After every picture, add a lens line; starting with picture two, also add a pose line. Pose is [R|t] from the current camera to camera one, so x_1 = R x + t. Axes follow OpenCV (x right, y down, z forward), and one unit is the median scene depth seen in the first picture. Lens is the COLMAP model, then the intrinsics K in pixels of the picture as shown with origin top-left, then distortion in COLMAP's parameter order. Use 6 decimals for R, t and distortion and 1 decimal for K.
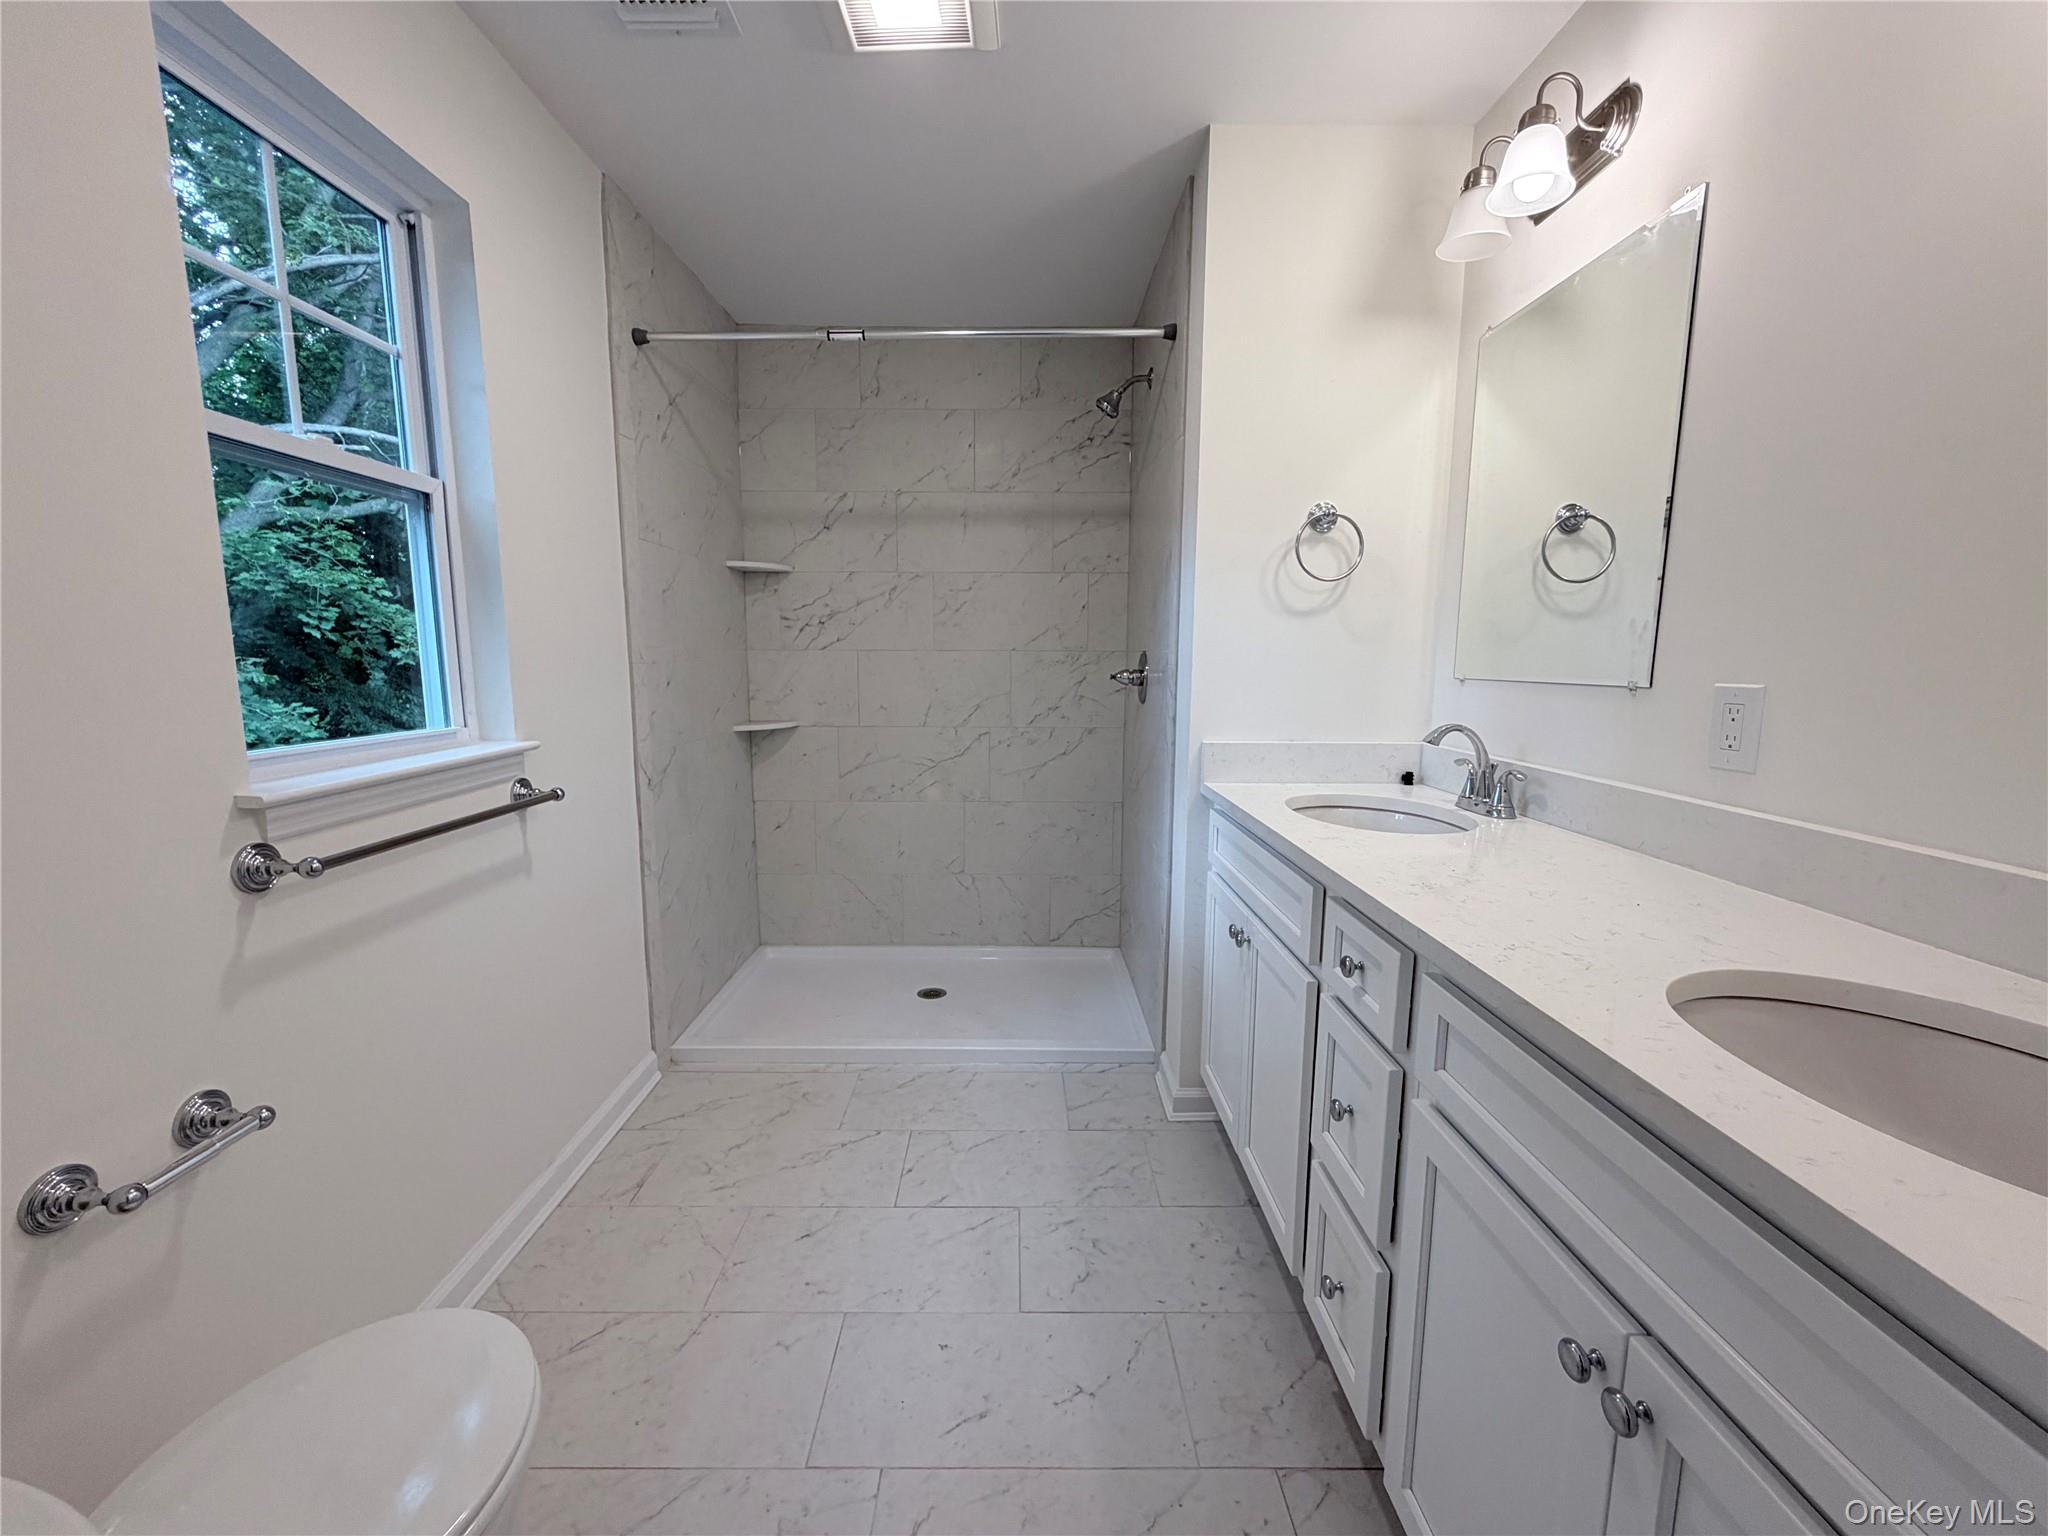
lens RADIAL K [[815.3, 0, 1015.9], [0, 815.3, 769.5], [0, 0, 1]] dist [-0.000722, -0.000226]
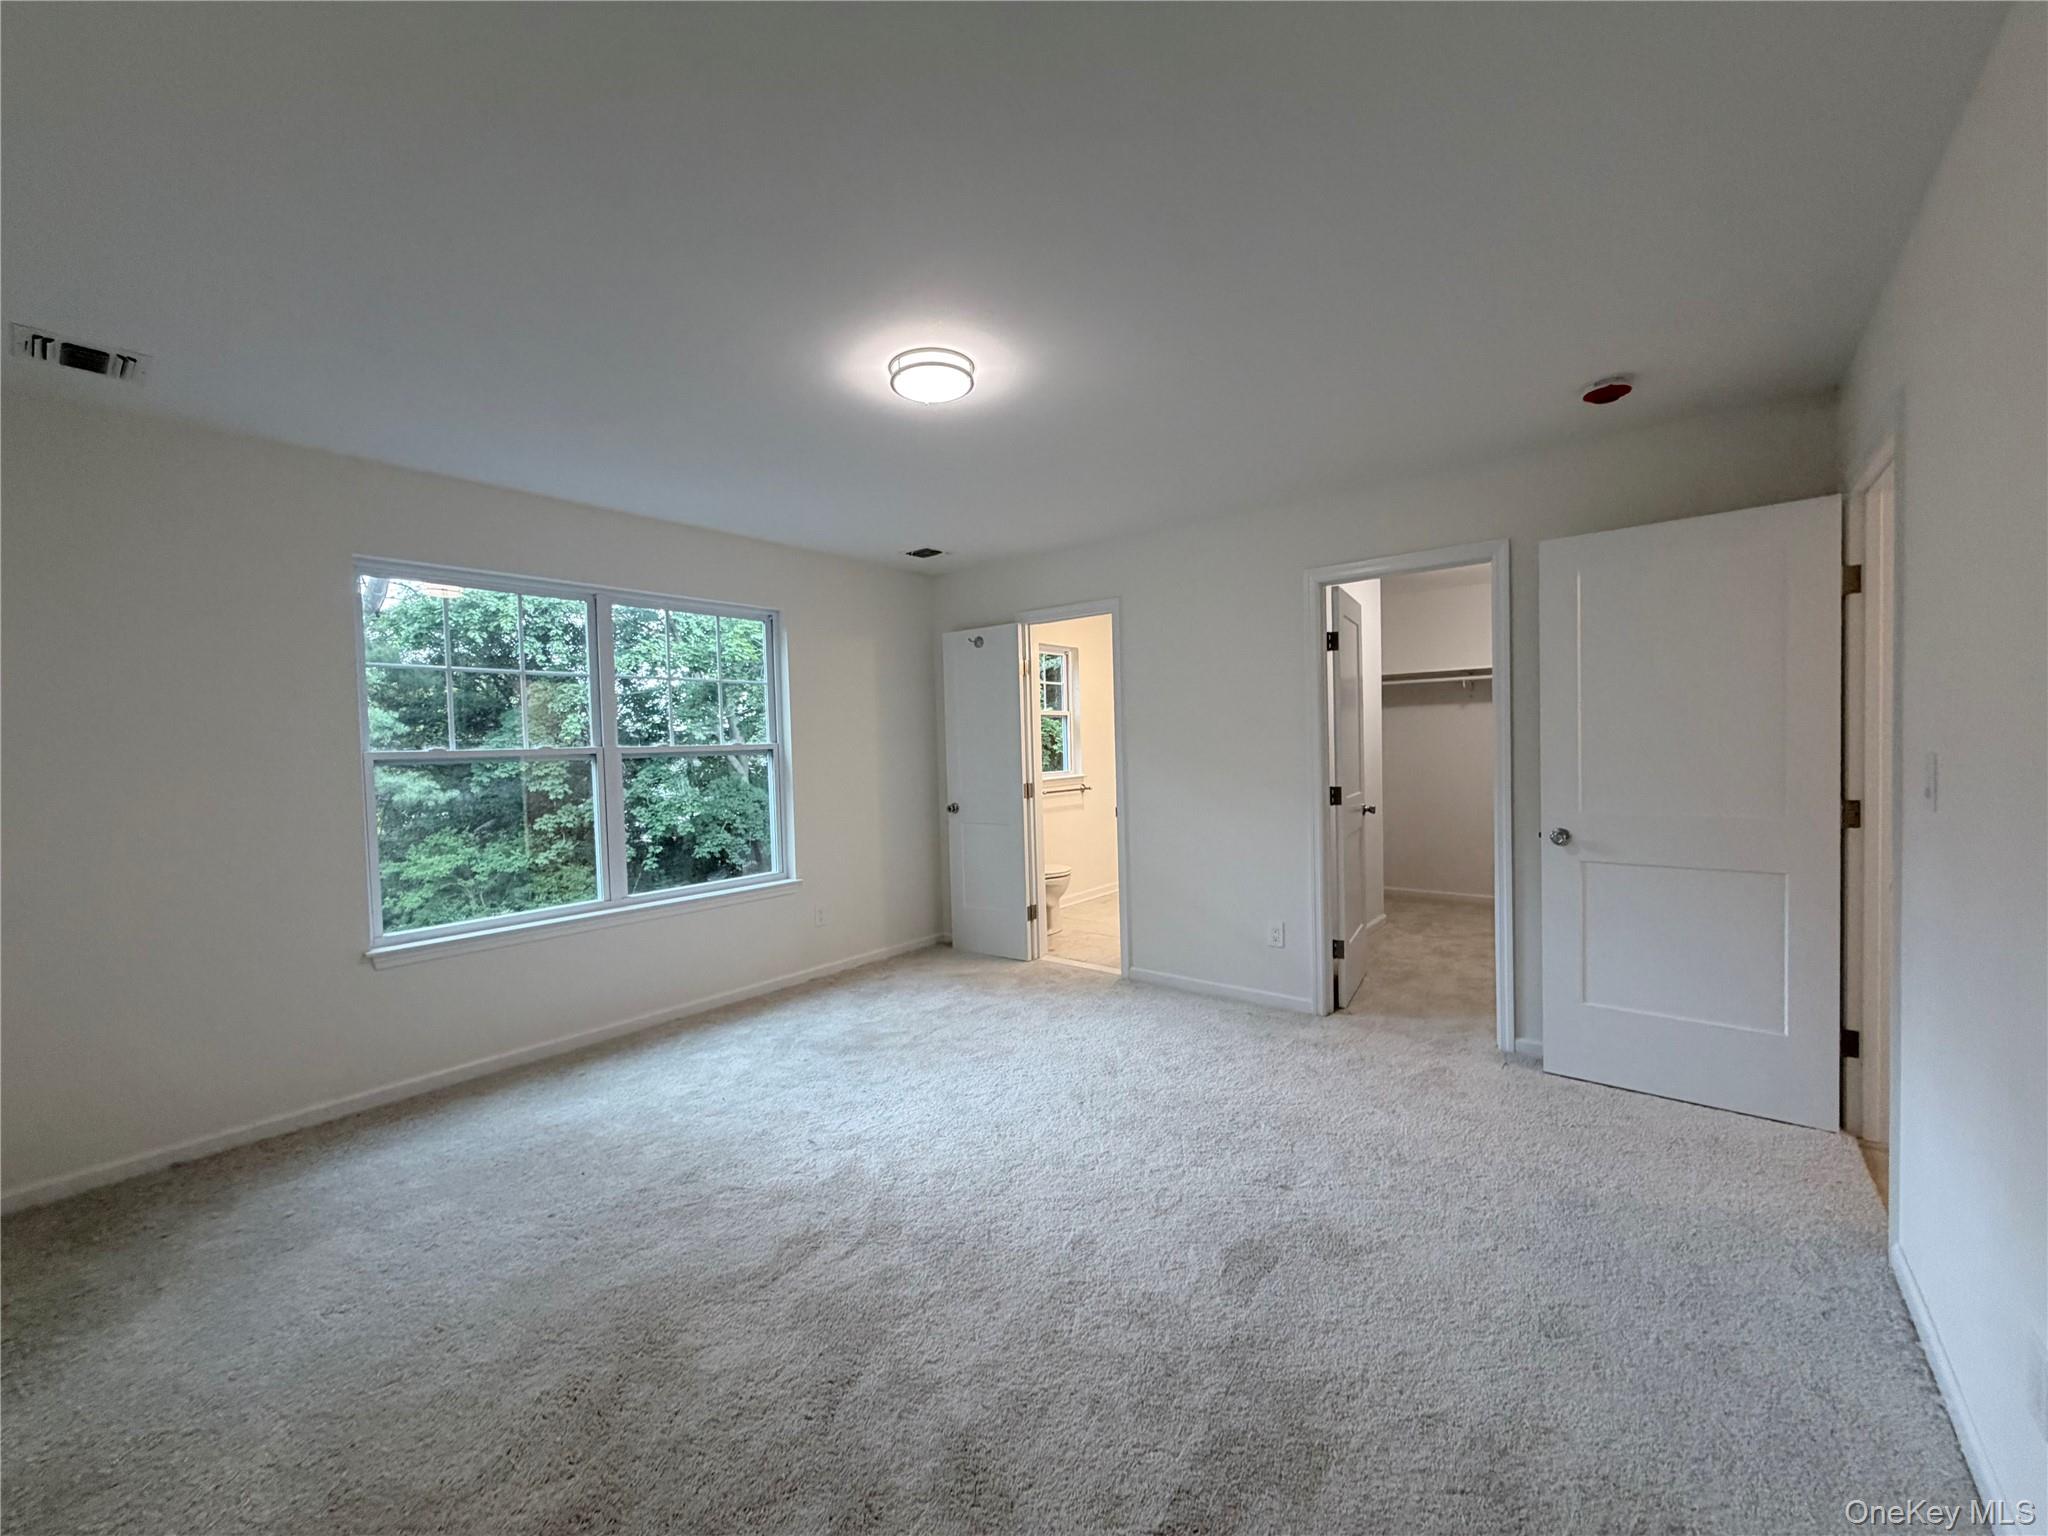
lens RADIAL K [[815.3, 0, 1015.9], [0, 815.3, 769.5], [0, 0, 1]] dist [-0.000722, -0.000226]
pose [[0.769659, -0.002192, -0.638452, 0.905613], [-0.063524, 0.994769, -0.079994, 0.155124], [0.635288, 0.102125, 0.765493, -1.214840]]
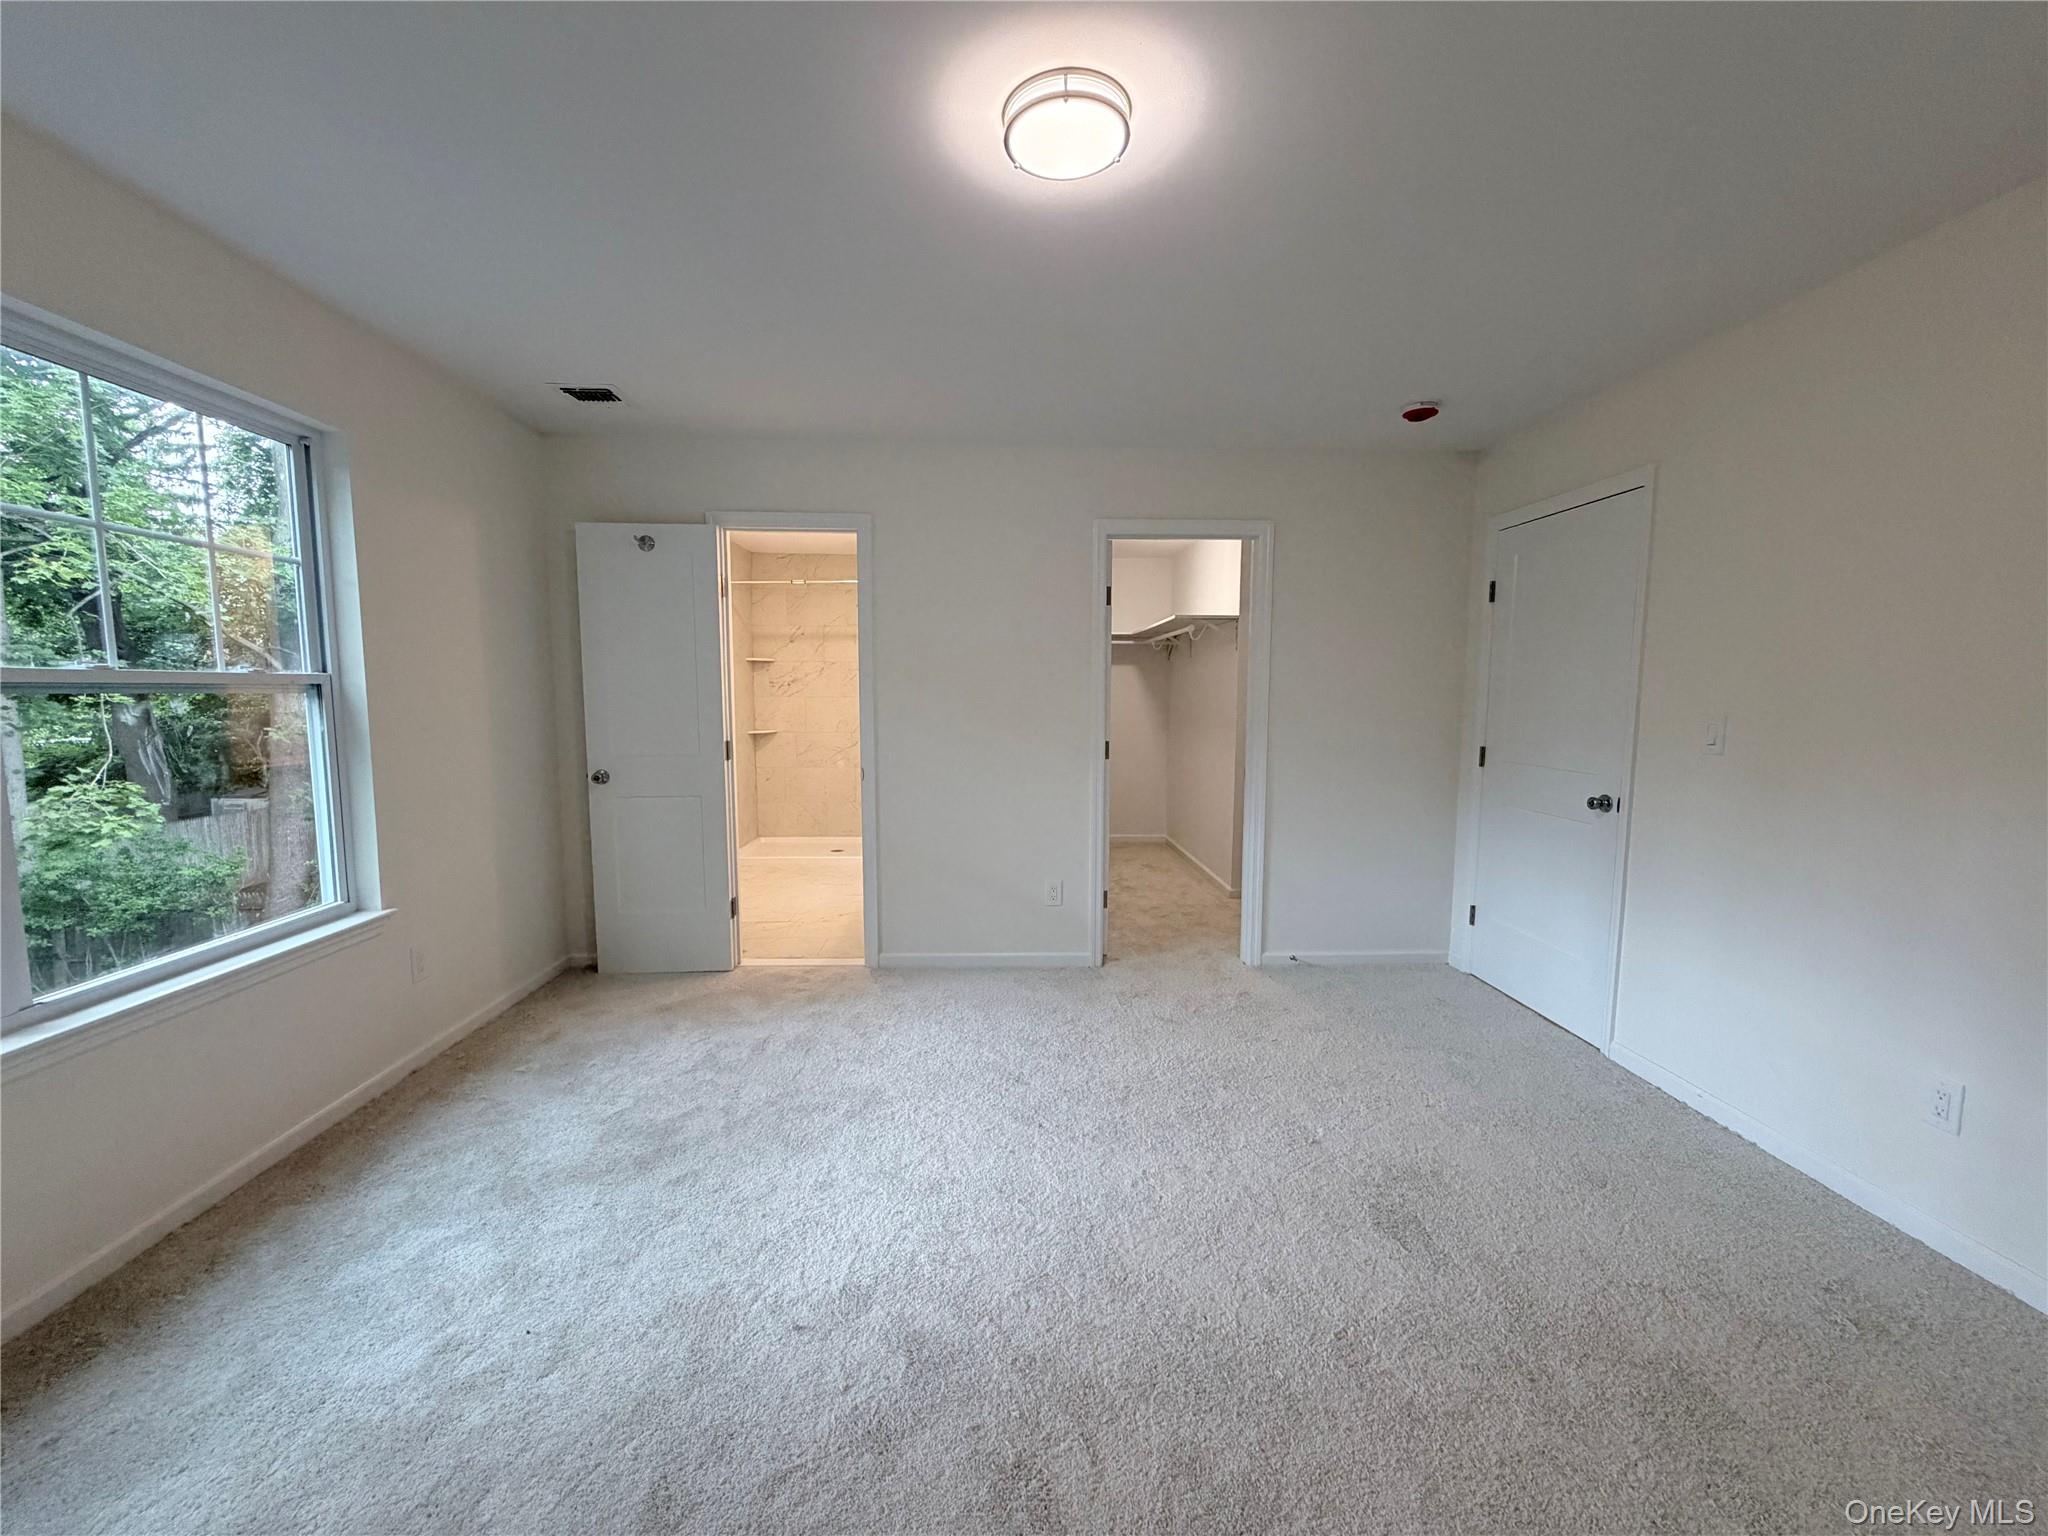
lens RADIAL K [[815.3, 0, 1015.9], [0, 815.3, 769.5], [0, 0, 1]] dist [-0.000722, -0.000226]
pose [[0.999525, 0.000146, 0.030811, 0.306171], [0.001324, 0.998862, -0.047678, 0.154378], [-0.030783, 0.047696, 0.998387, -1.202099]]
